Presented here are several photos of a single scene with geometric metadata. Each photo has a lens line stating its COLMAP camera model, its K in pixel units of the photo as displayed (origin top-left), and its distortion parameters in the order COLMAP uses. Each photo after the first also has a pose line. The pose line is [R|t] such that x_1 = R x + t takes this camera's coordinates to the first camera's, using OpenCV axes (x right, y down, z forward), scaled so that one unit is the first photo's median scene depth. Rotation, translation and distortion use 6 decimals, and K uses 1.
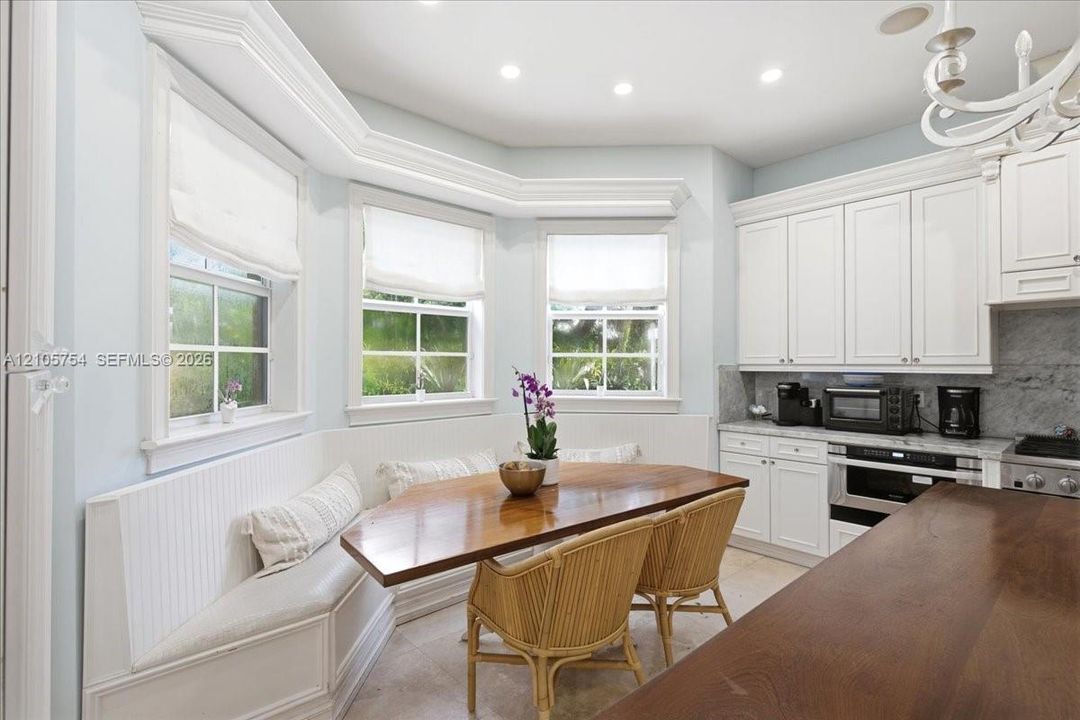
lens RADIAL K [[515.2, 0, 540.0], [0, 515.2, 360.0], [0, 0, 1]] dist [0.002450, -0.000592]
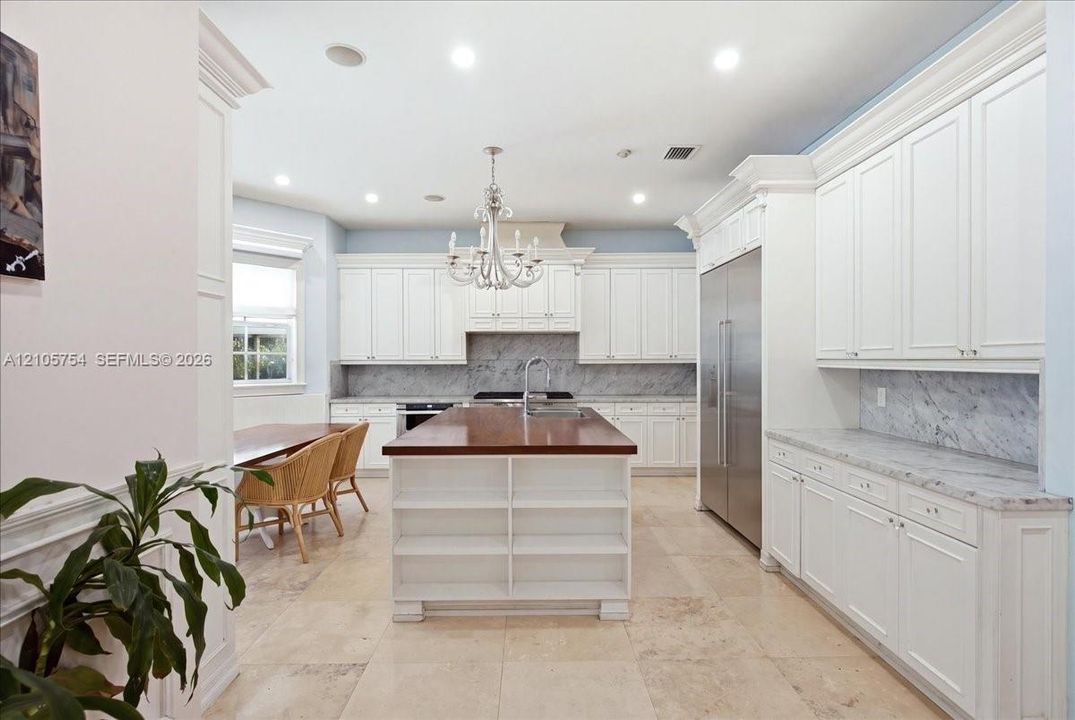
lens RADIAL K [[512.8, 0, 537.5], [0, 512.8, 360.0], [0, 0, 1]] dist [0.002450, -0.000592]
pose [[0.658118, -0.002916, 0.752910, -0.471892], [-0.003067, 0.999974, 0.006554, -0.004031], [-0.752909, -0.006622, 0.658091, -0.553002]]
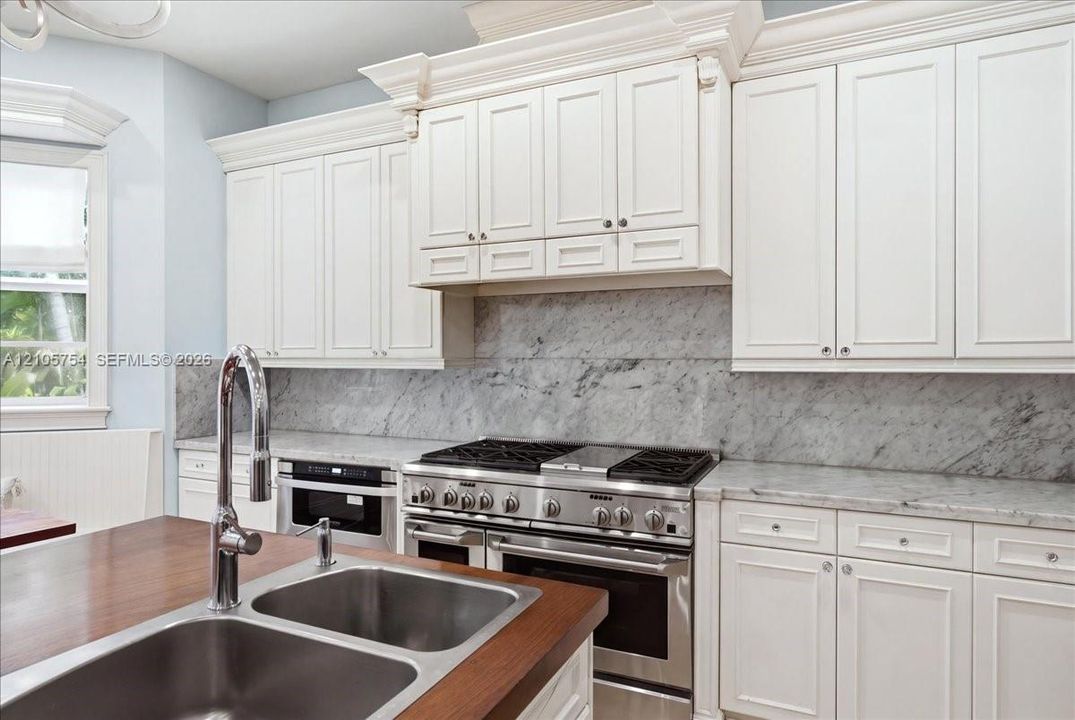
lens RADIAL K [[636.3, 0, 537.5], [0, 636.3, 360.0], [0, 0, 1]] dist [0.004294, 0.000504]
pose [[0.920081, -0.000822, 0.391727, 0.559958], [-0.002664, 0.999962, 0.008353, 0.002554], [-0.391719, -0.008729, 0.920044, -0.029931]]
